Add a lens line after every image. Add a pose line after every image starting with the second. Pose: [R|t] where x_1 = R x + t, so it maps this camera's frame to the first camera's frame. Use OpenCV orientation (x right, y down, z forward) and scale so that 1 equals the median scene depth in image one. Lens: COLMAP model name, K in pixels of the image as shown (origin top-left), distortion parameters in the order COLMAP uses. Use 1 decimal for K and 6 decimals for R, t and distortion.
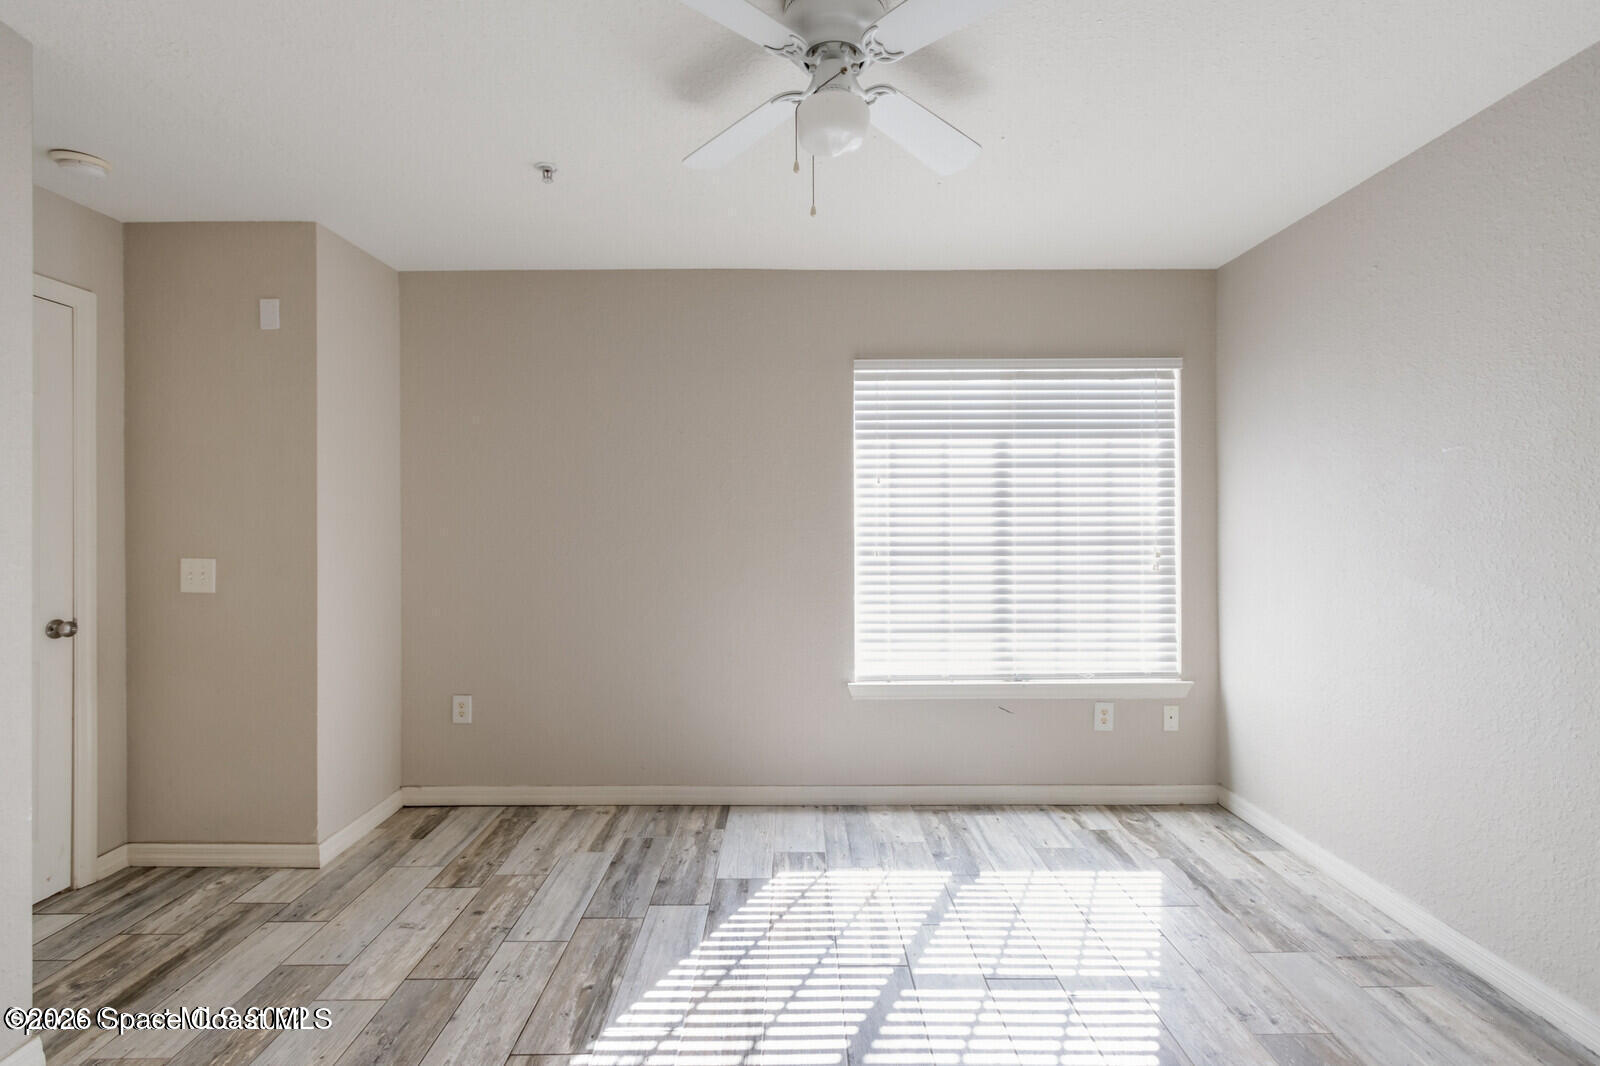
lens RADIAL K [[737.9, 0, 799.7], [0, 737.9, 524.7], [0, 0, 1]] dist [0.007145, 0.000396]
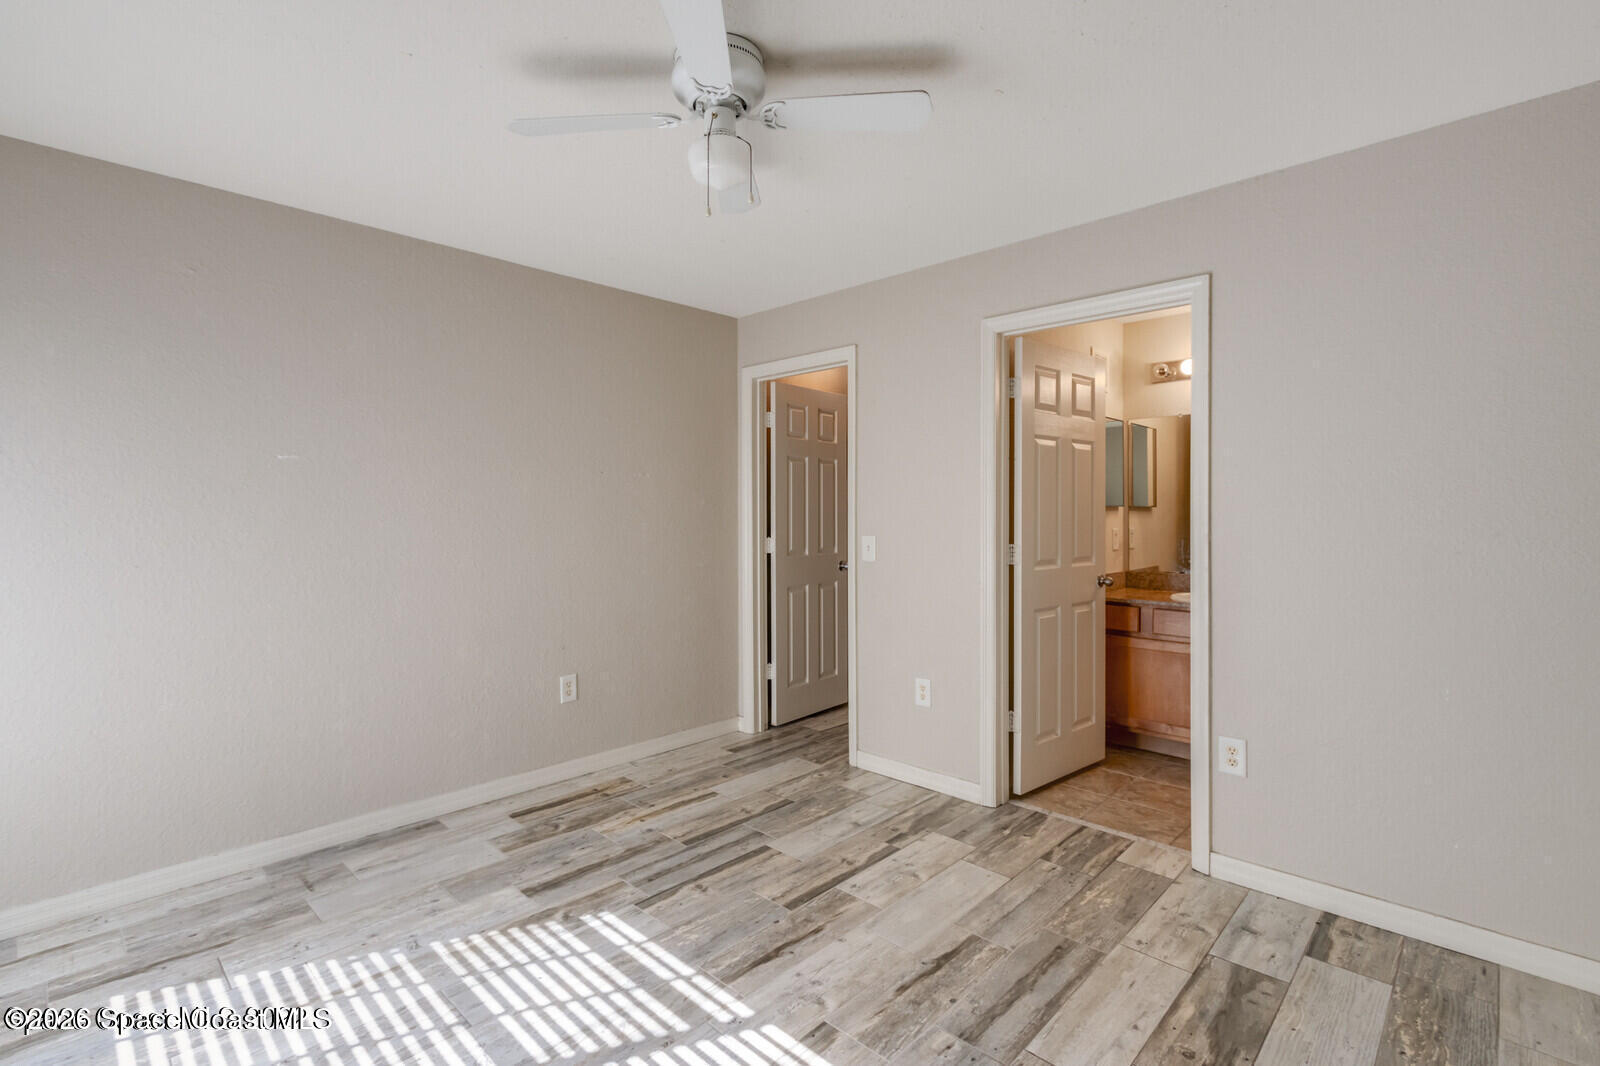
lens RADIAL K [[737.9, 0, 801.0], [0, 737.9, 527.3], [0, 0, 1]] dist [0.007145, 0.000396]
pose [[-0.722891, -0.007010, 0.690927, -0.638224], [0.008828, 0.999773, 0.019379, 0.009126], [-0.690906, 0.020108, -0.722665, 1.366426]]
